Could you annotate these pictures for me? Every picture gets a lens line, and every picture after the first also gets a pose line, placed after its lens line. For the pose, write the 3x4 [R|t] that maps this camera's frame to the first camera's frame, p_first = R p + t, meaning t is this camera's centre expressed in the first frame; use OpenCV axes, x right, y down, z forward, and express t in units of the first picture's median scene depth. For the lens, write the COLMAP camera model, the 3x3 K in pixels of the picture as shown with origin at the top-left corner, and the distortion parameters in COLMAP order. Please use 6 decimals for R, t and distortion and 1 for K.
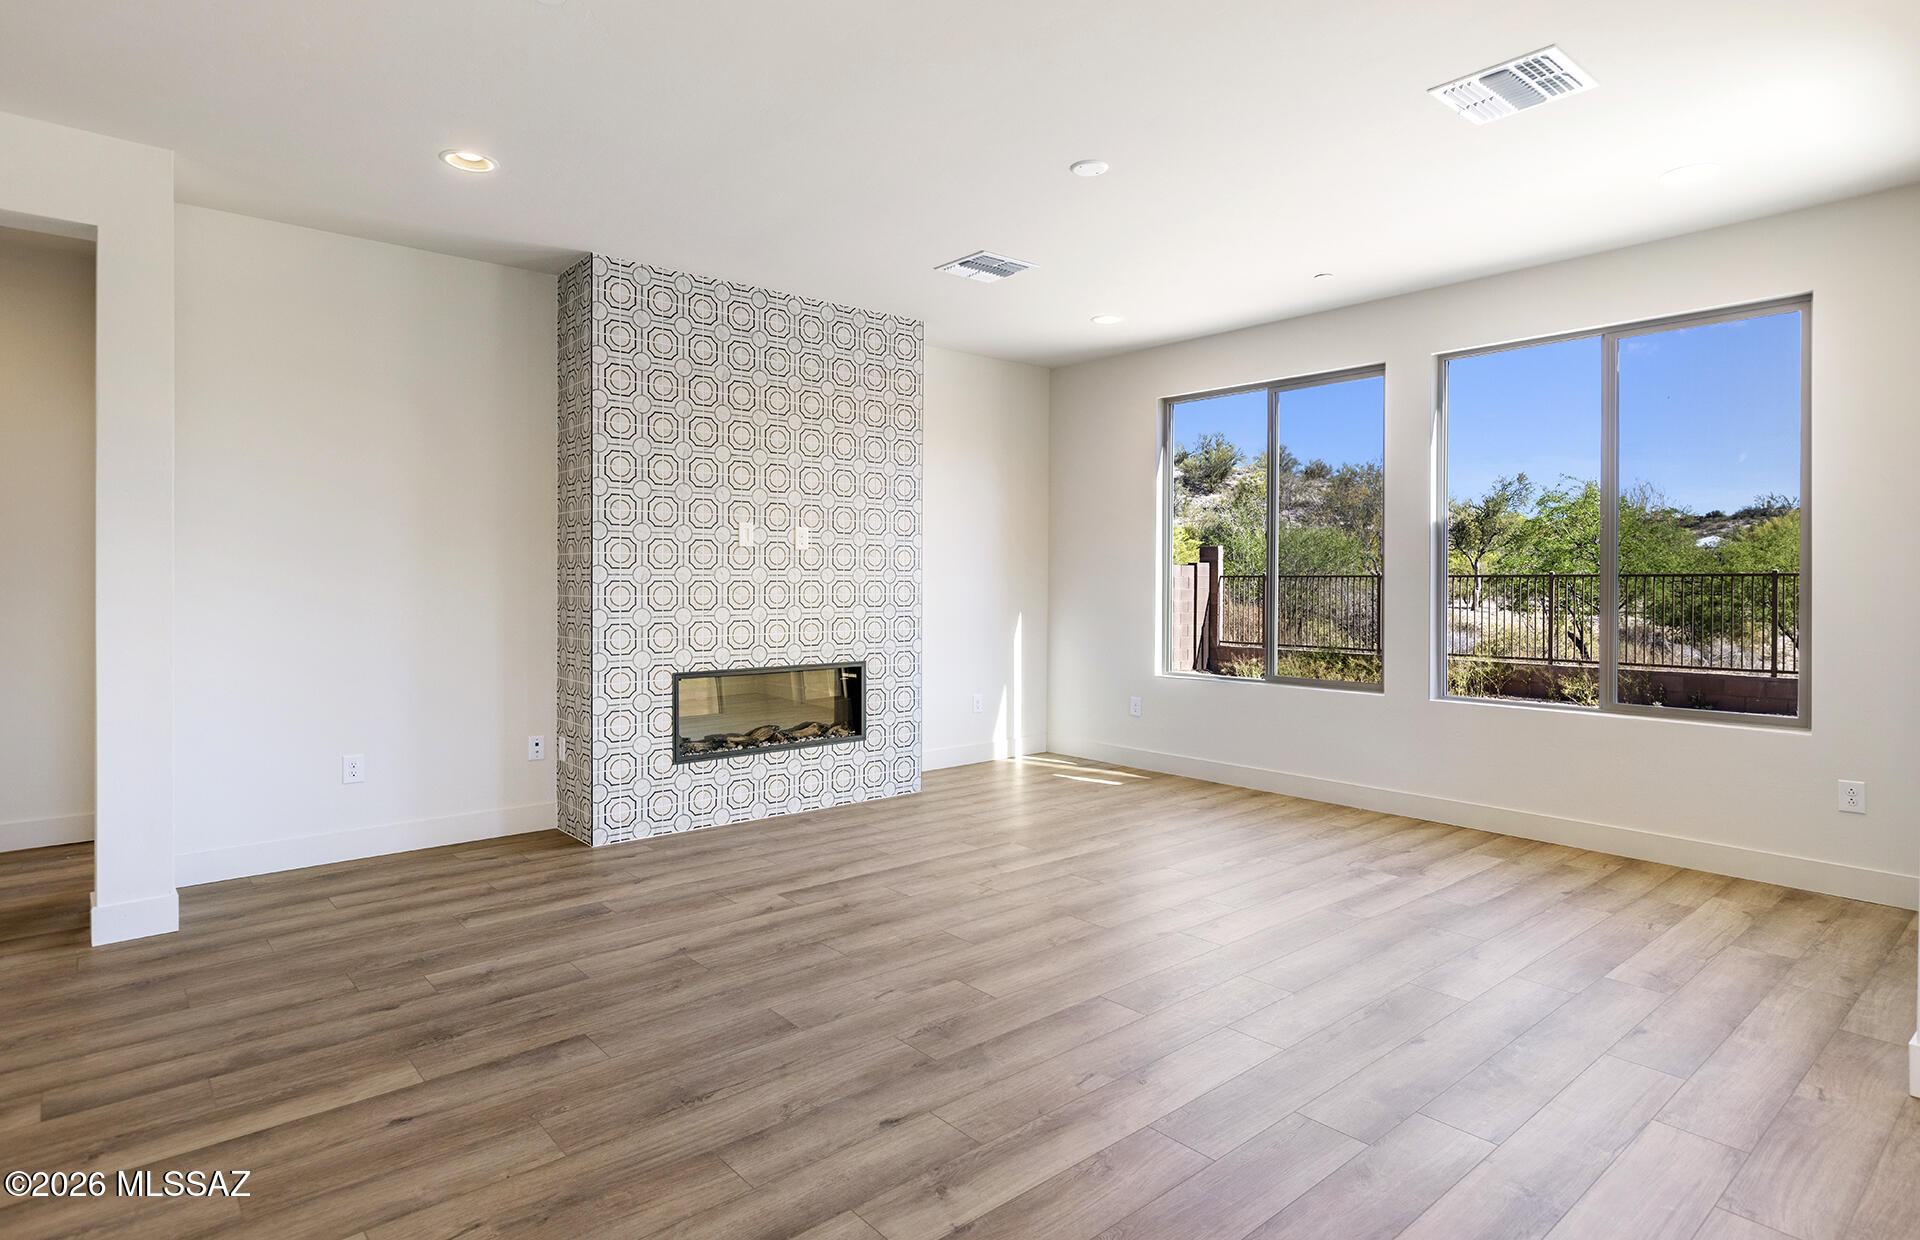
lens RADIAL K [[1025.7, 0, 959.9], [0, 1025.7, 591.2], [0, 0, 1]] dist [0.003681, 0.001007]
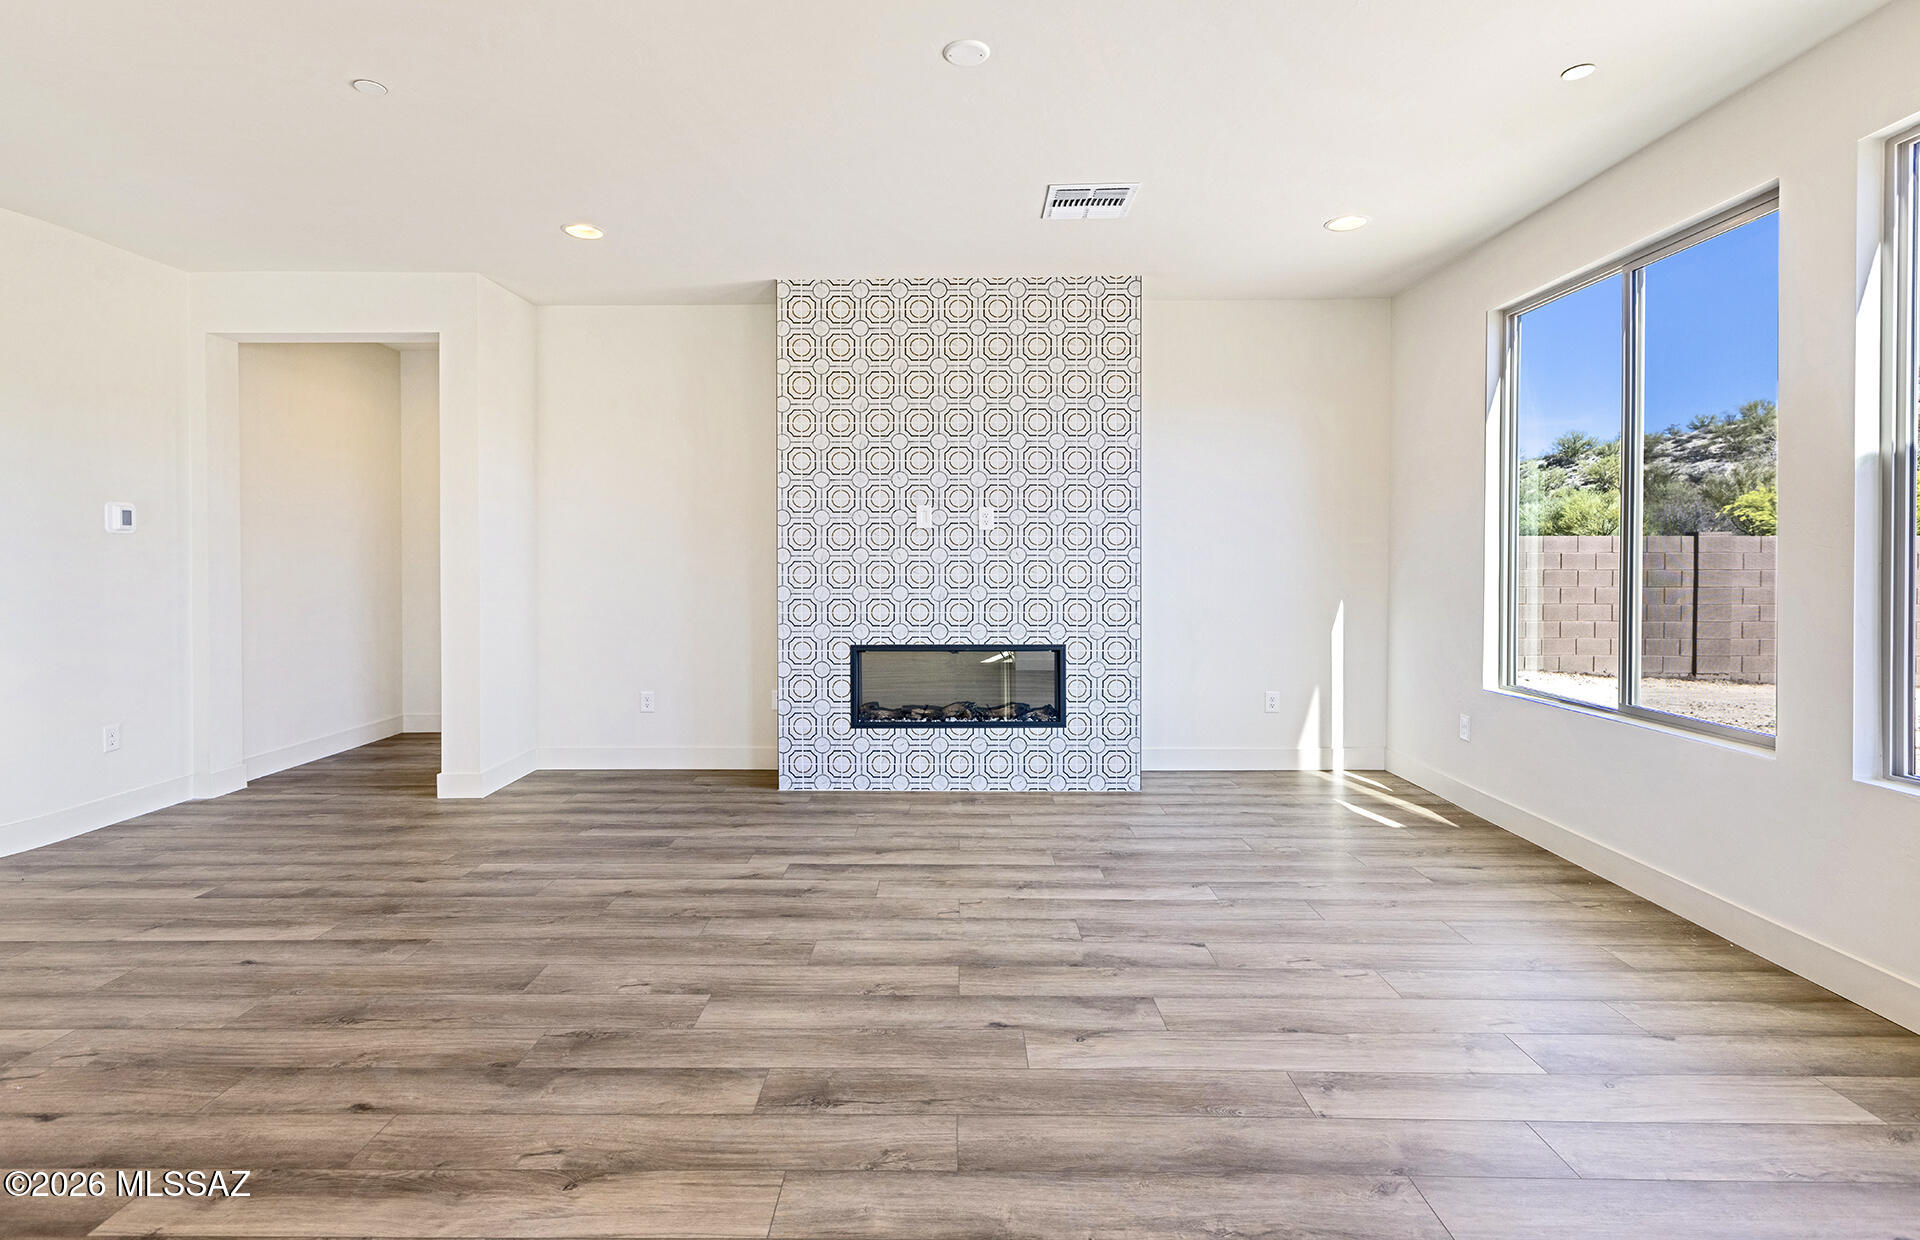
lens RADIAL K [[909.5, 0, 959.3], [0, 909.5, 566.4], [0, 0, 1]] dist [0.001688, 0.001110]
pose [[0.747712, 0.002789, -0.664017, 0.436005], [-0.004500, 0.999989, -0.000867, -0.003945], [0.664008, 0.003637, 0.747717, 0.331963]]
